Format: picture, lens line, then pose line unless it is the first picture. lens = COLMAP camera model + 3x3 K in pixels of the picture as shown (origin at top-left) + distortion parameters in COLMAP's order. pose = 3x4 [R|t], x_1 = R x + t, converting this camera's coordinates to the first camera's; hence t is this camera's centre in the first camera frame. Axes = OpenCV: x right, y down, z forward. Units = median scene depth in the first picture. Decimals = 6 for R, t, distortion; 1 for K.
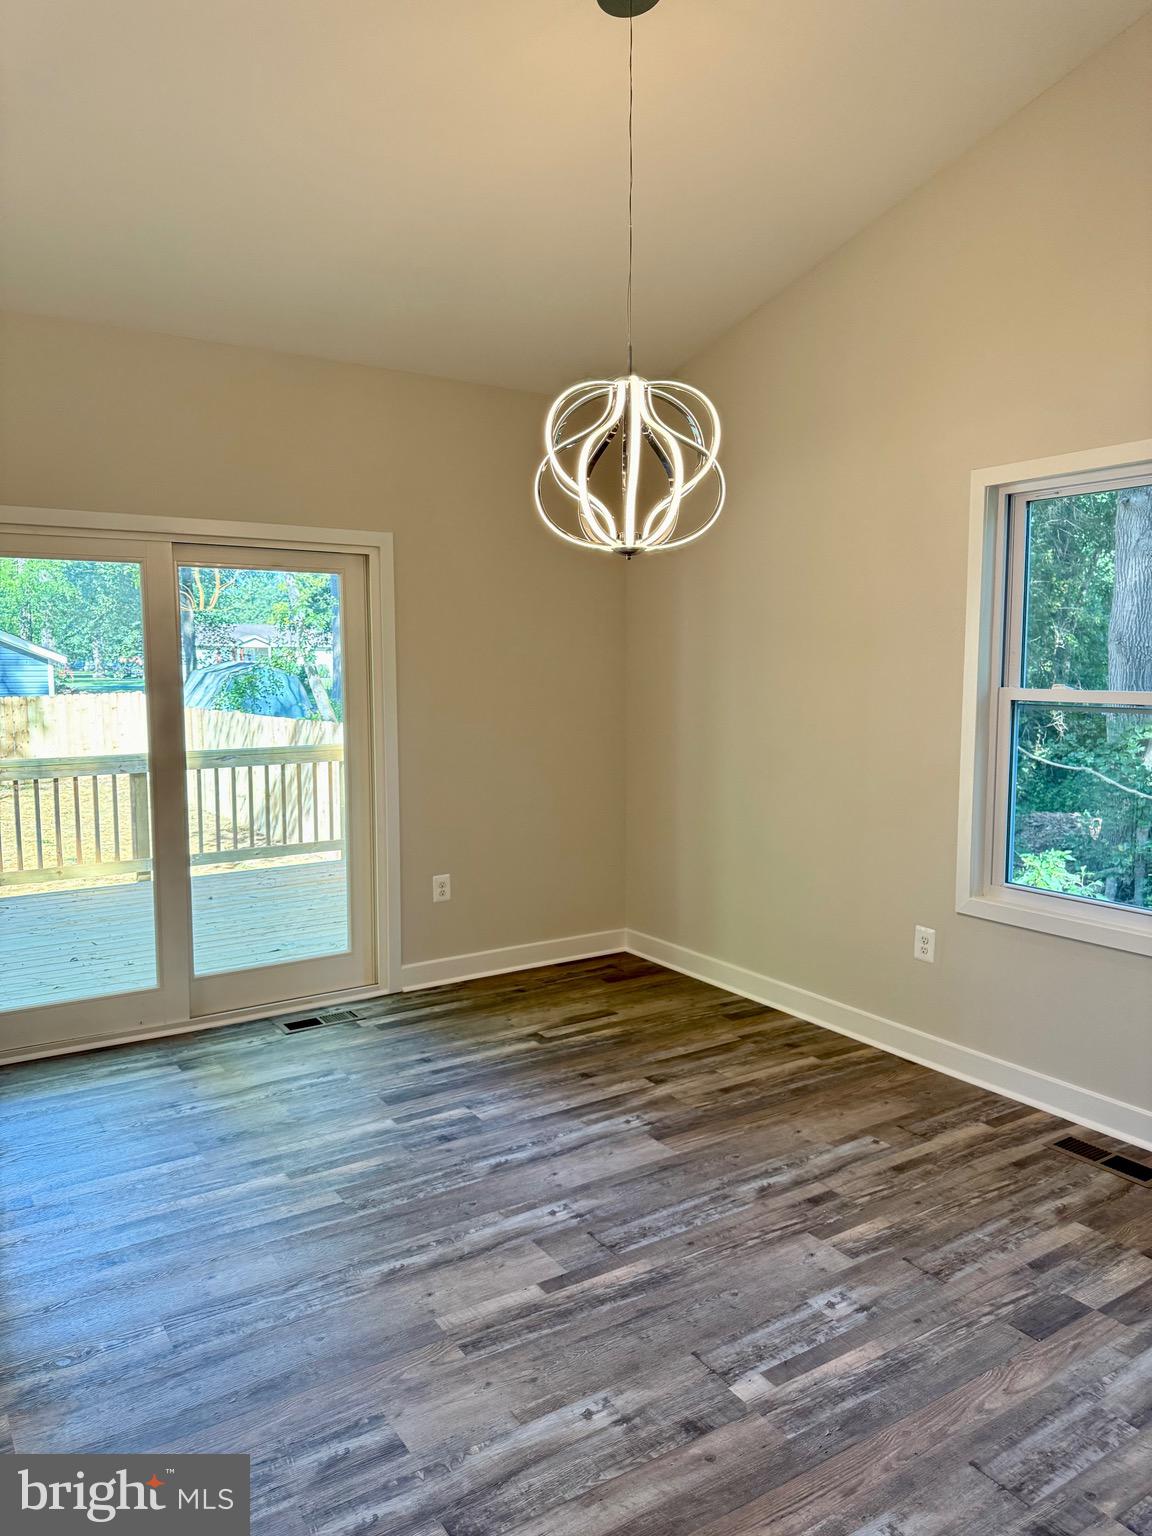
lens RADIAL K [[1086.9, 0, 576.0], [0, 1086.9, 768.0], [0, 0, 1]] dist [0.089979, -0.141643]
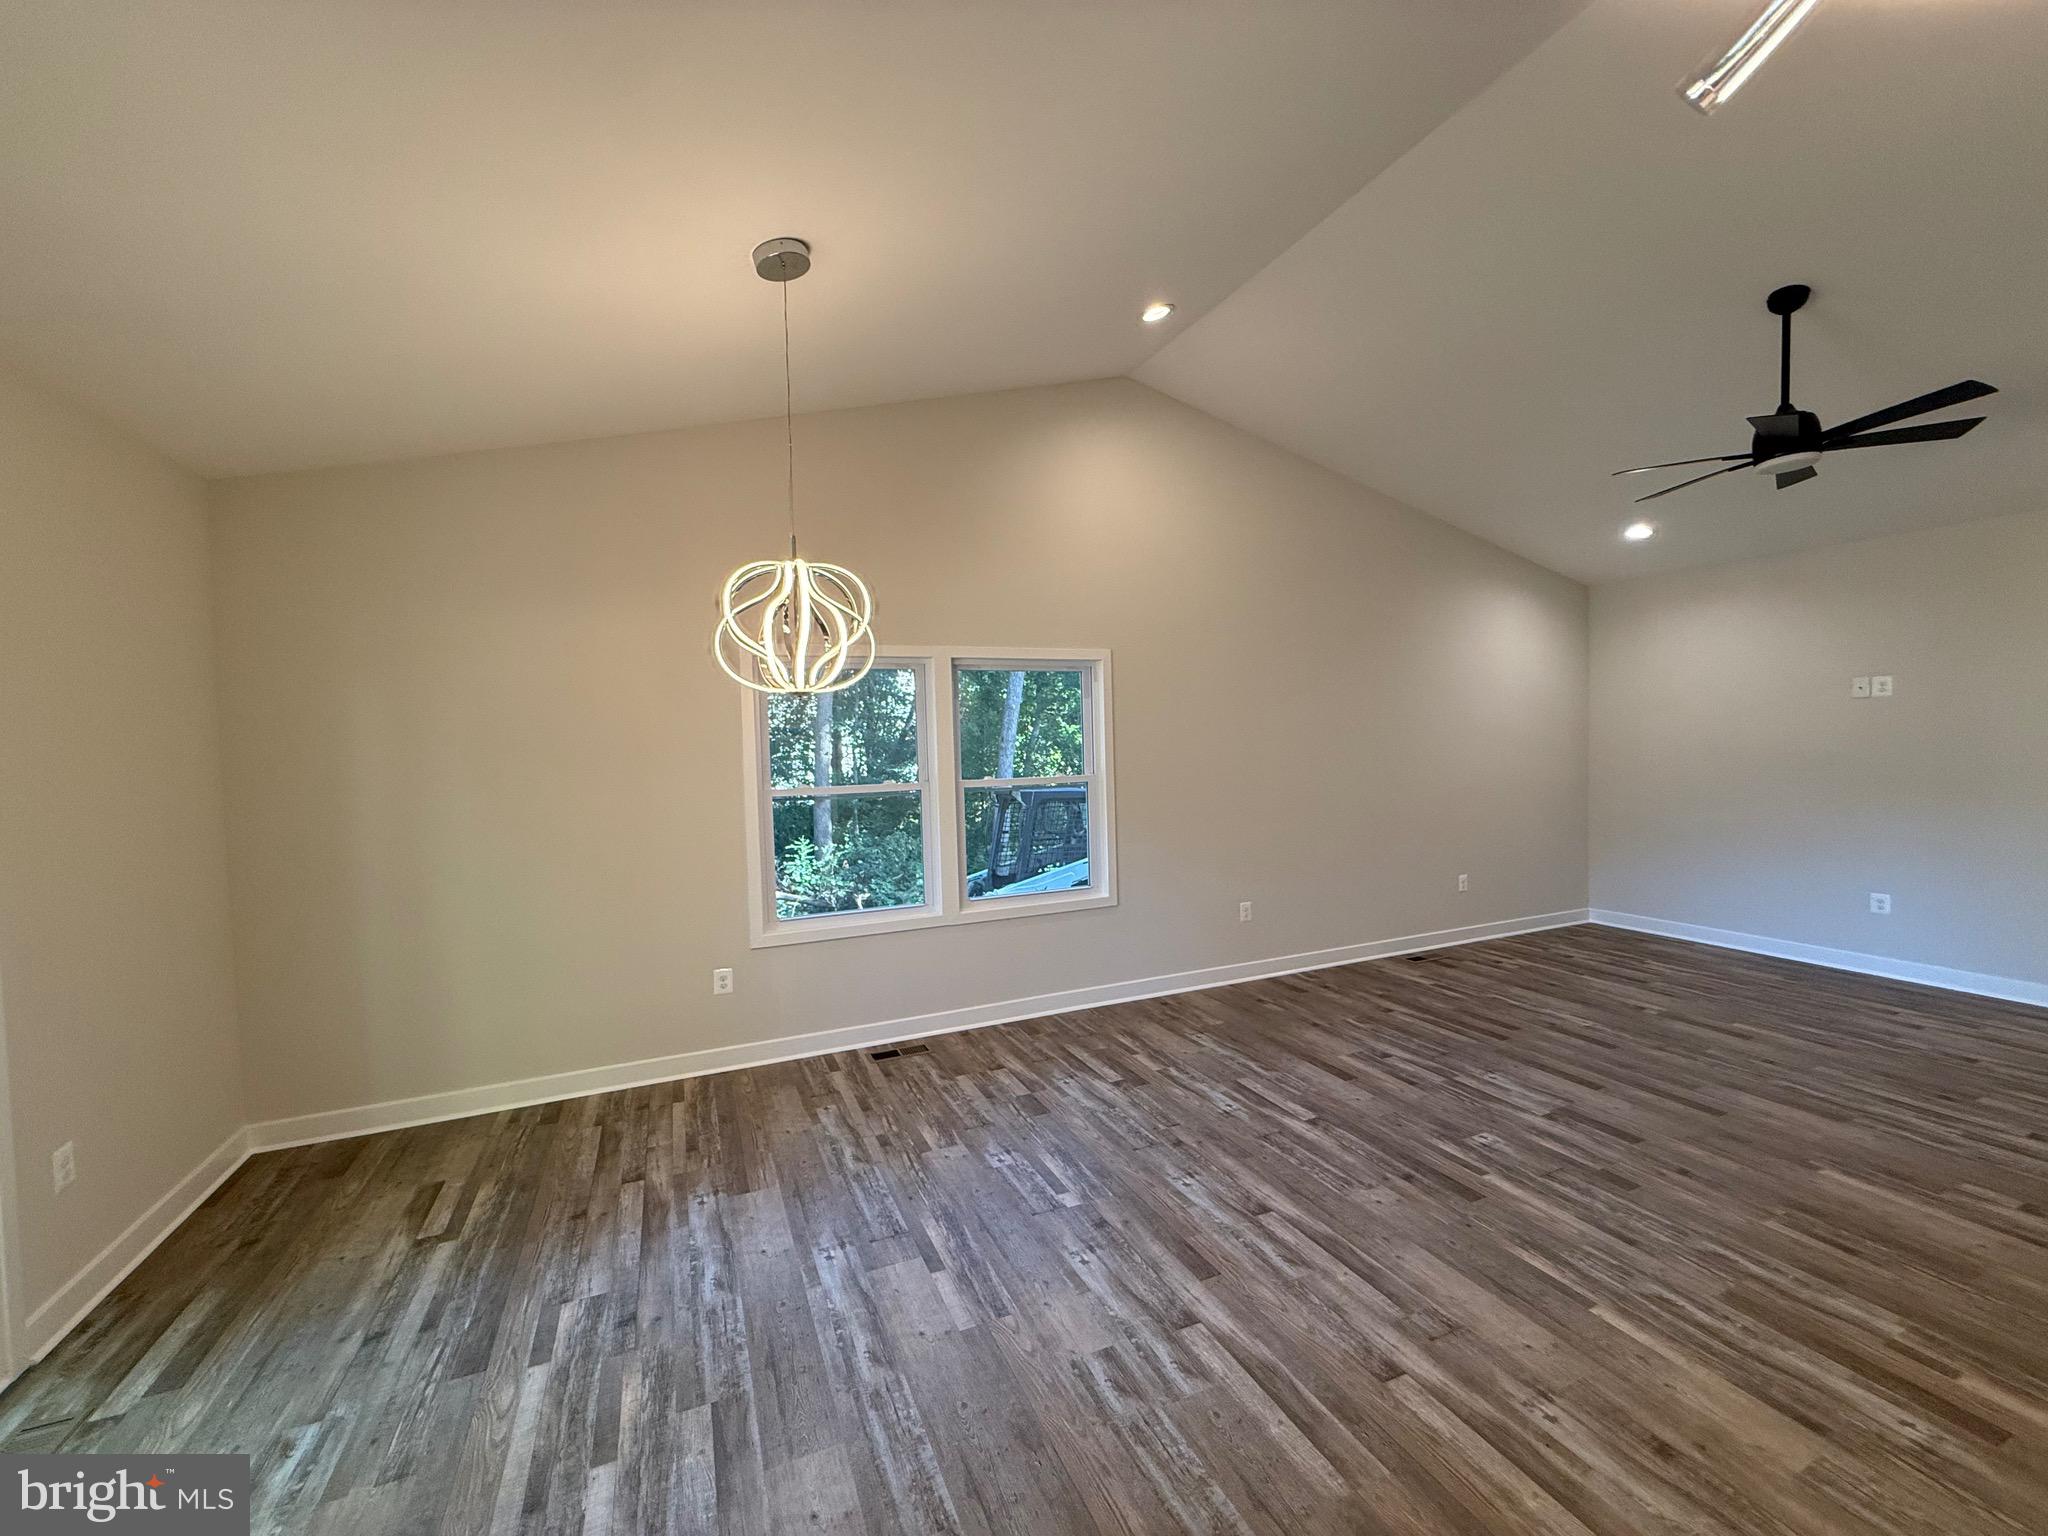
lens RADIAL K [[818.8, 0, 1019.7], [0, 818.8, 768.9], [0, 0, 1]] dist [-0.000313, 0.000583]
pose [[0.169140, -0.037882, 0.984864, -0.685391], [0.122867, 0.992276, 0.017066, -0.081691], [-0.977904, 0.118121, 0.172488, 0.497259]]
